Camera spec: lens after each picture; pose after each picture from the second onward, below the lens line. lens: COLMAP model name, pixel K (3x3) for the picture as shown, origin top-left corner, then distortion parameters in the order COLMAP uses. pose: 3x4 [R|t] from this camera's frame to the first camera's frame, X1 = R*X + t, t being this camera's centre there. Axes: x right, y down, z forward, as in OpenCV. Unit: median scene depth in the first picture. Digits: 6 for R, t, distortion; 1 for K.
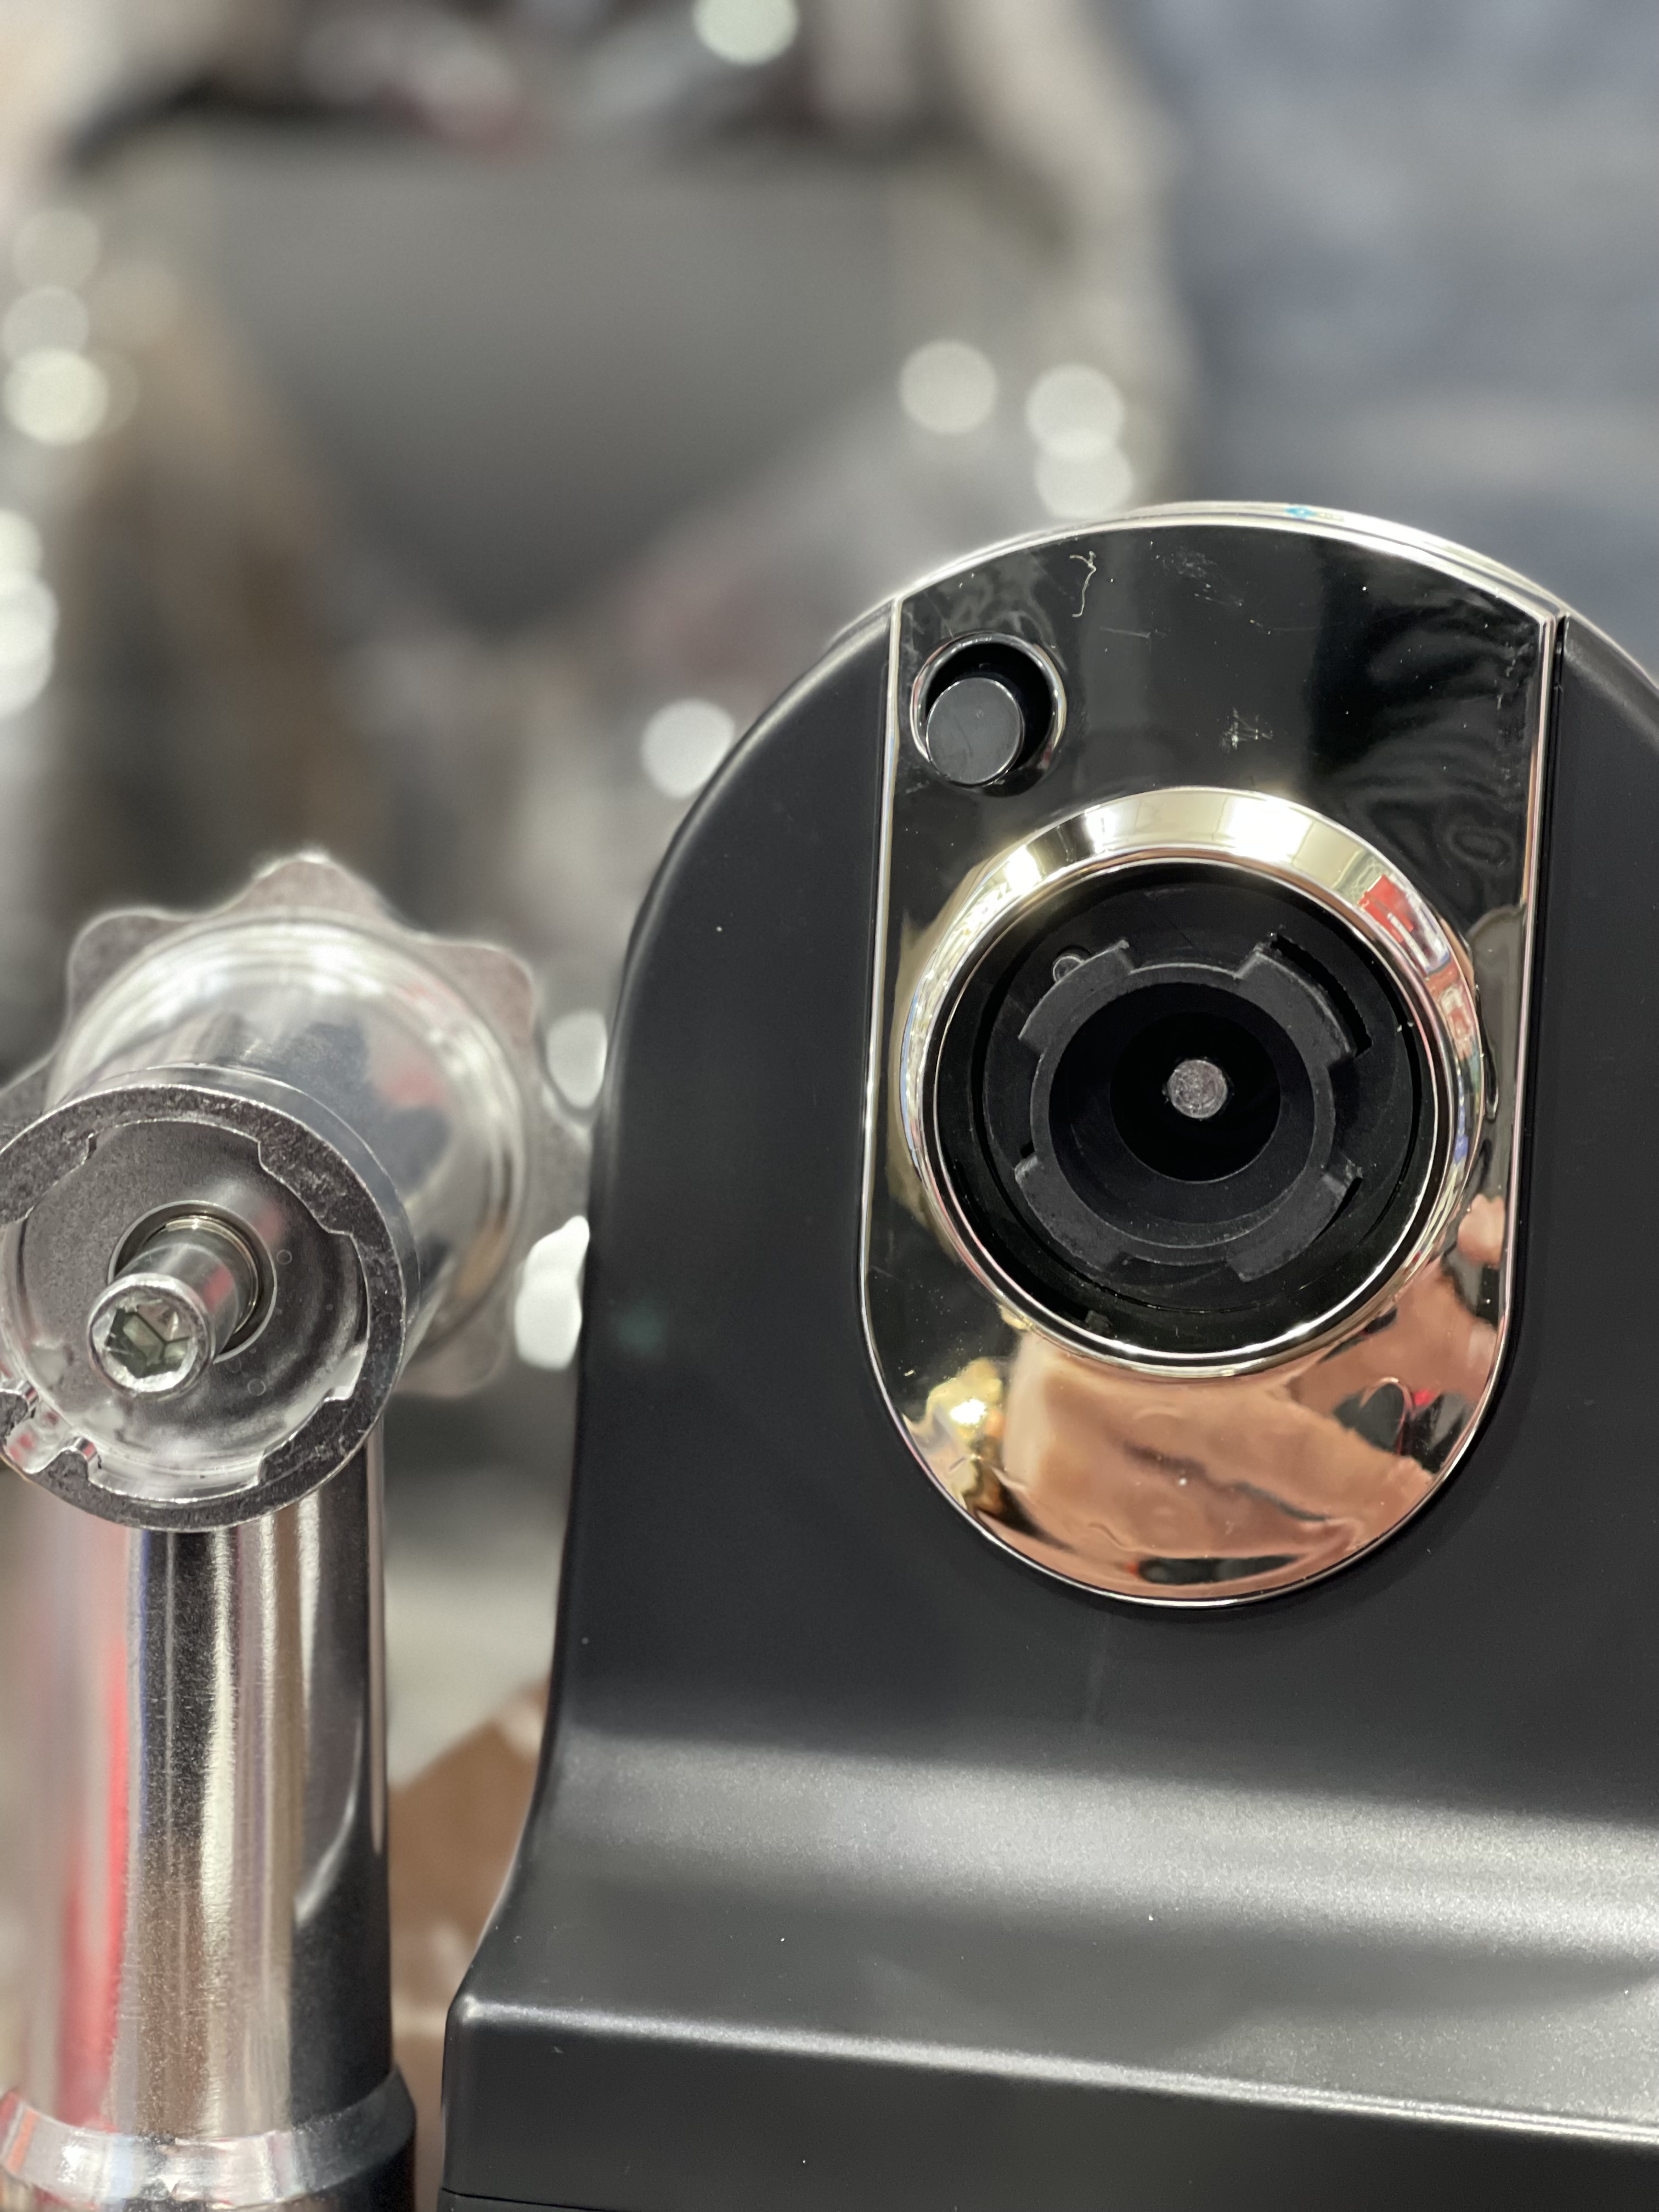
lens RADIAL K [[4167.1, 0, 835.8], [0, 4167.1, 1105.1], [0, 0, 1]] dist [0.258939, 0.000000]
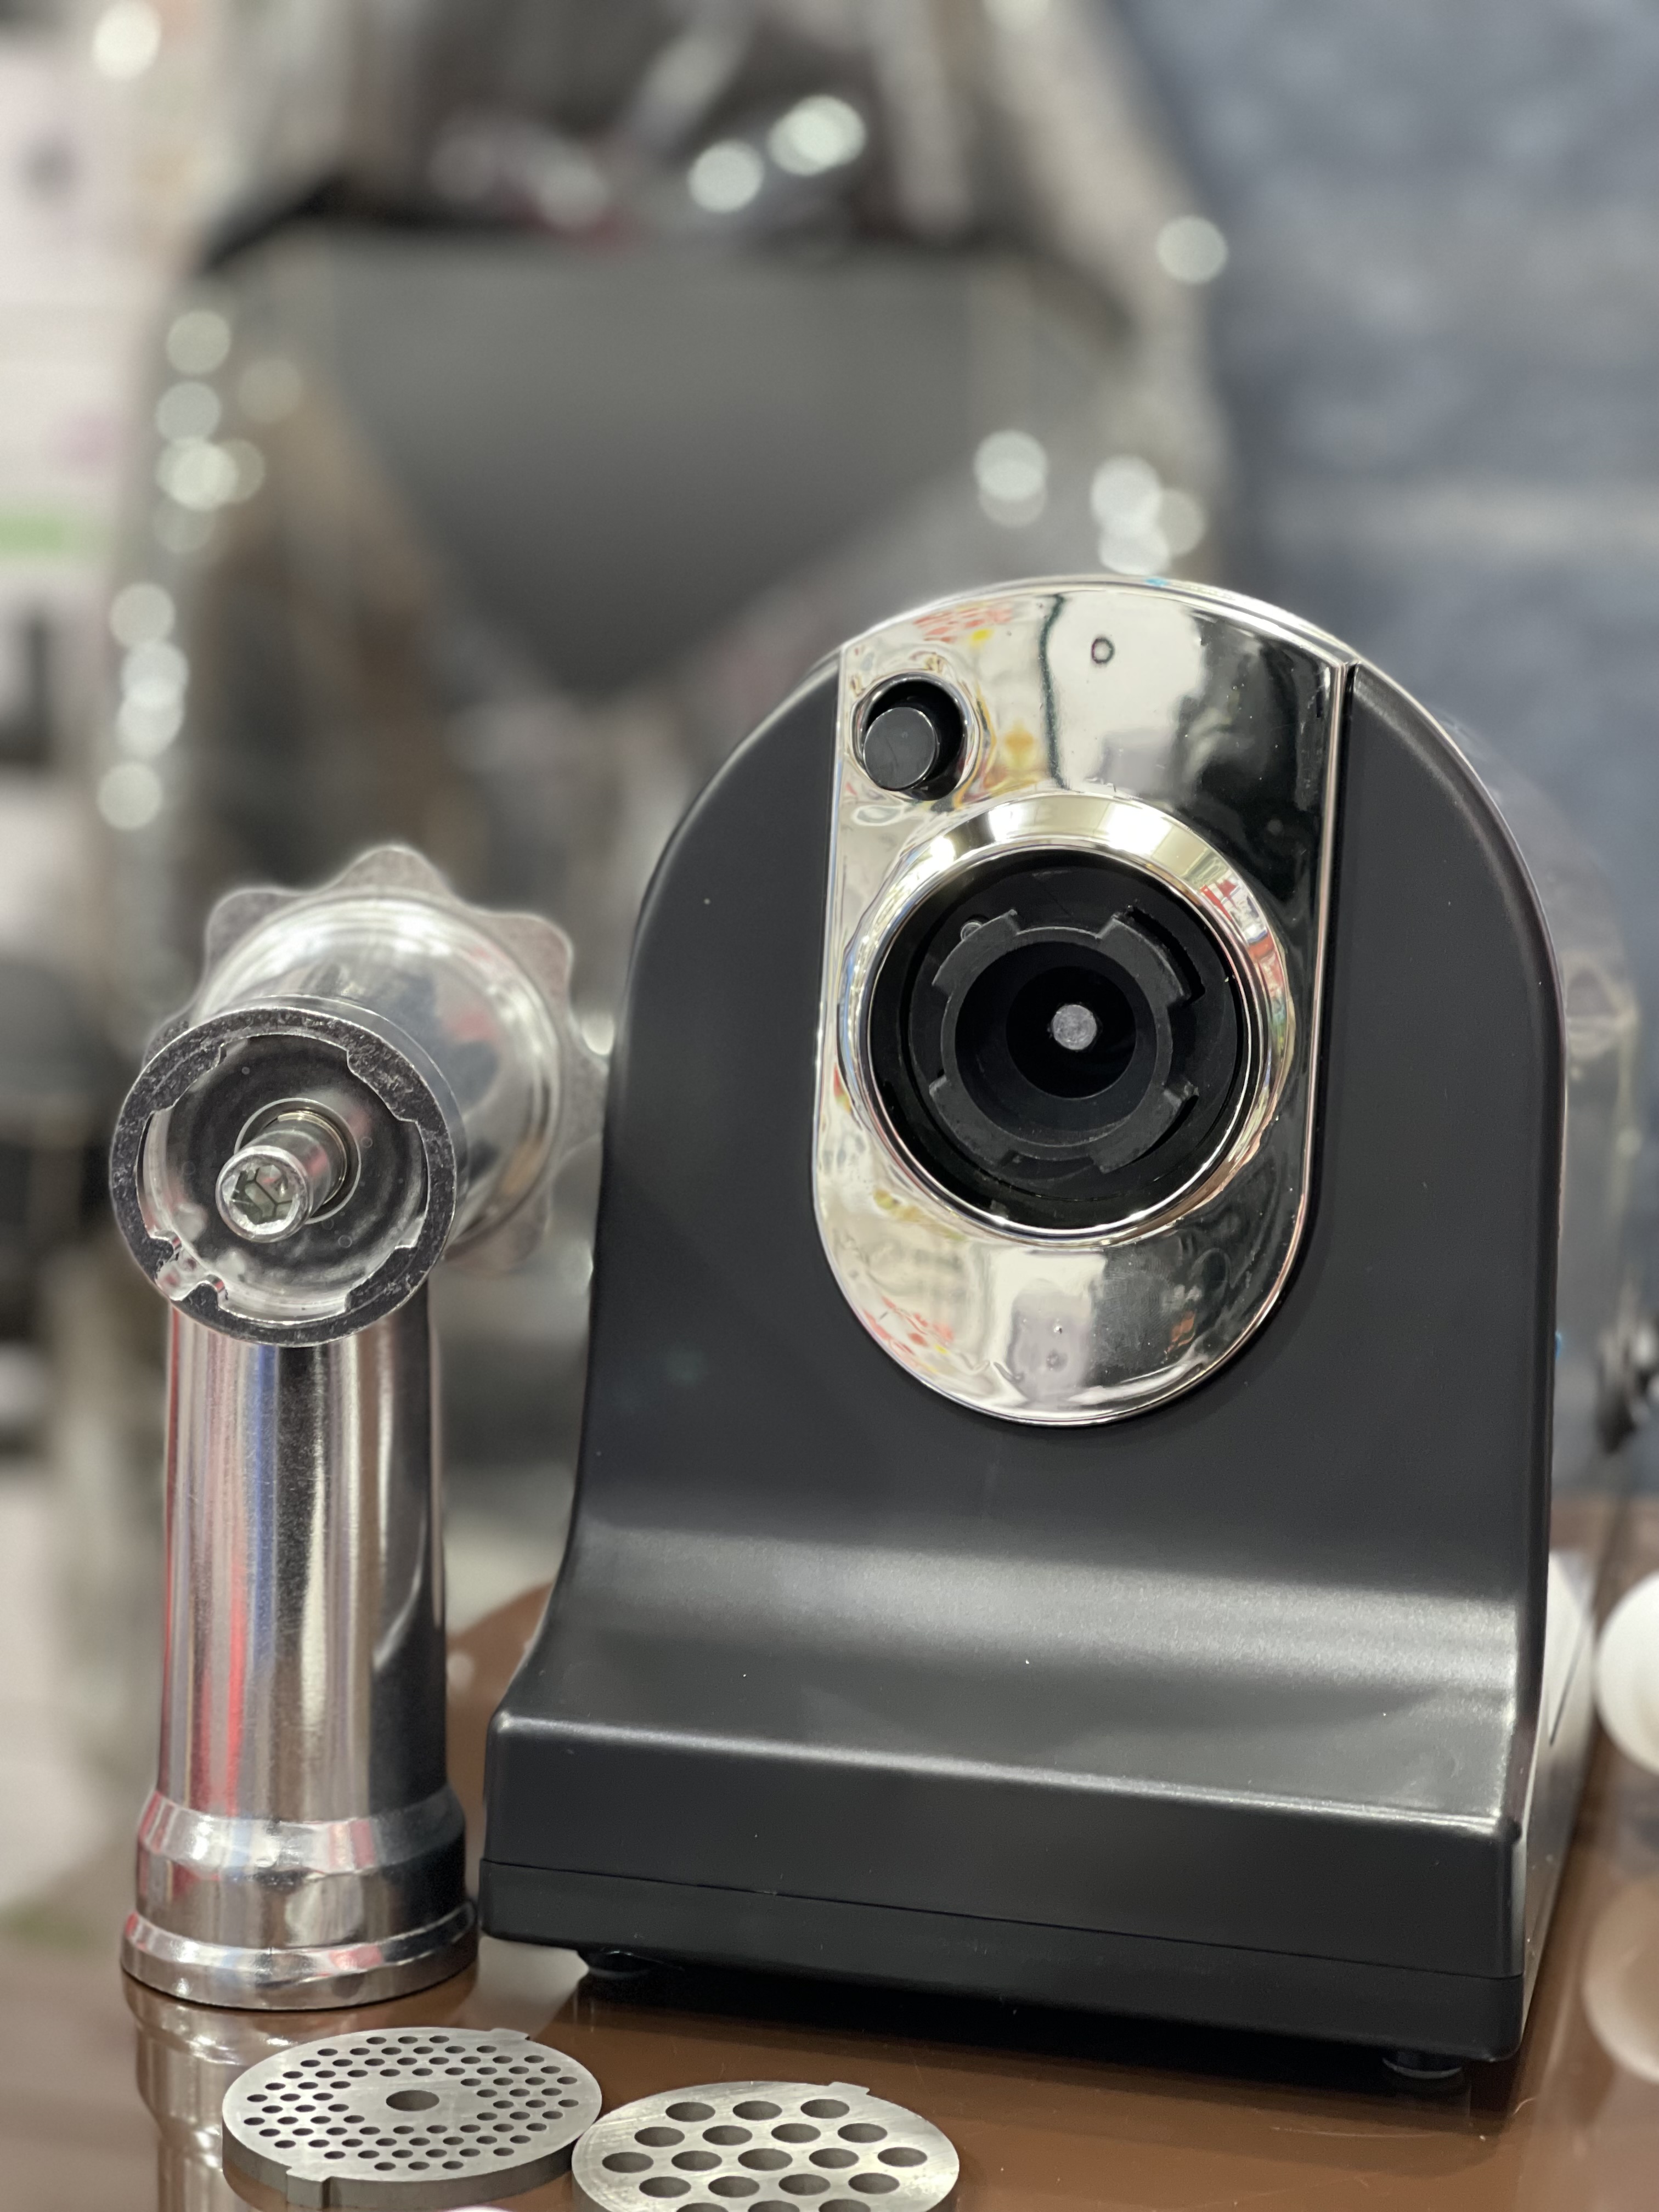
lens RADIAL K [[4167.1, 0, 814.8], [0, 4167.1, 1112.6], [0, 0, 1]] dist [0.258939, 0.000000]
pose [[0.999369, 0.010584, -0.033912, 0.049928], [-0.011068, 0.999839, -0.014118, 0.041172], [0.033757, 0.014484, 0.999325, -0.287947]]
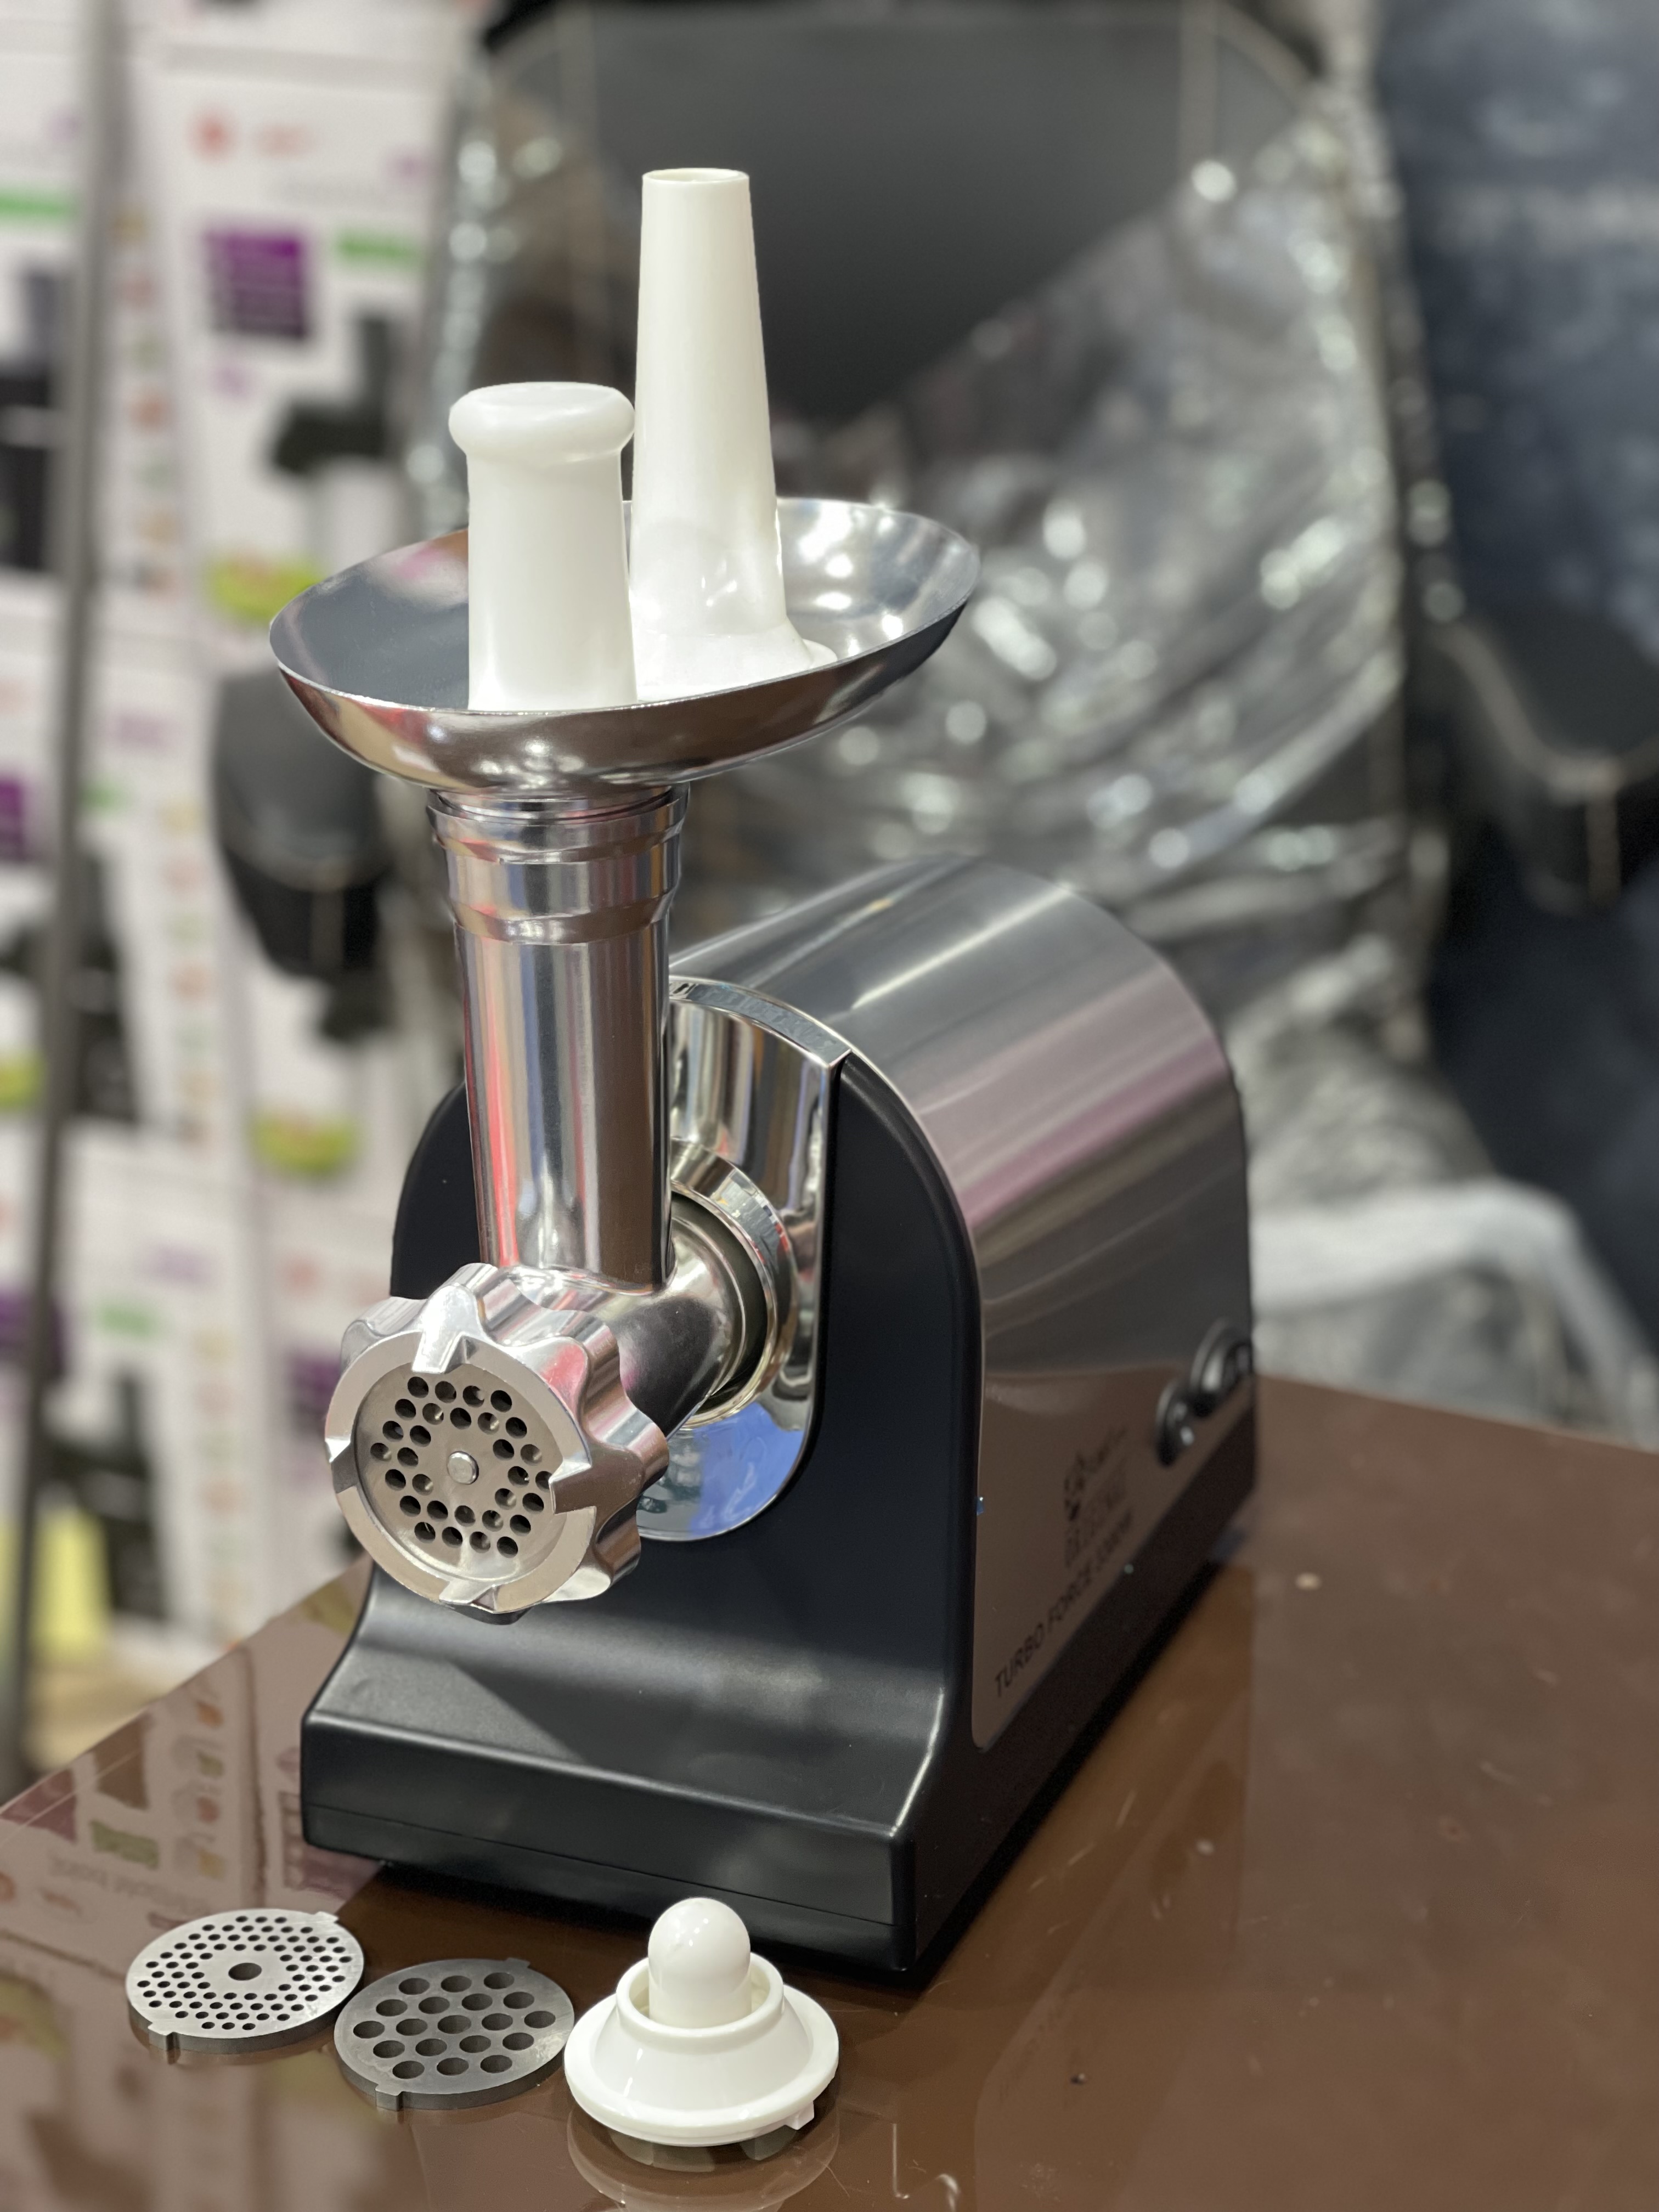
lens RADIAL K [[4167.1, 0, 827.3], [0, 4167.1, 1116.5], [0, 0, 1]] dist [0.258939, 0.000000]
pose [[0.984469, 0.035001, -0.172035, 0.459528], [-0.004232, 0.984371, 0.176059, -0.399373], [0.175509, -0.172596, 0.969230, -0.824457]]
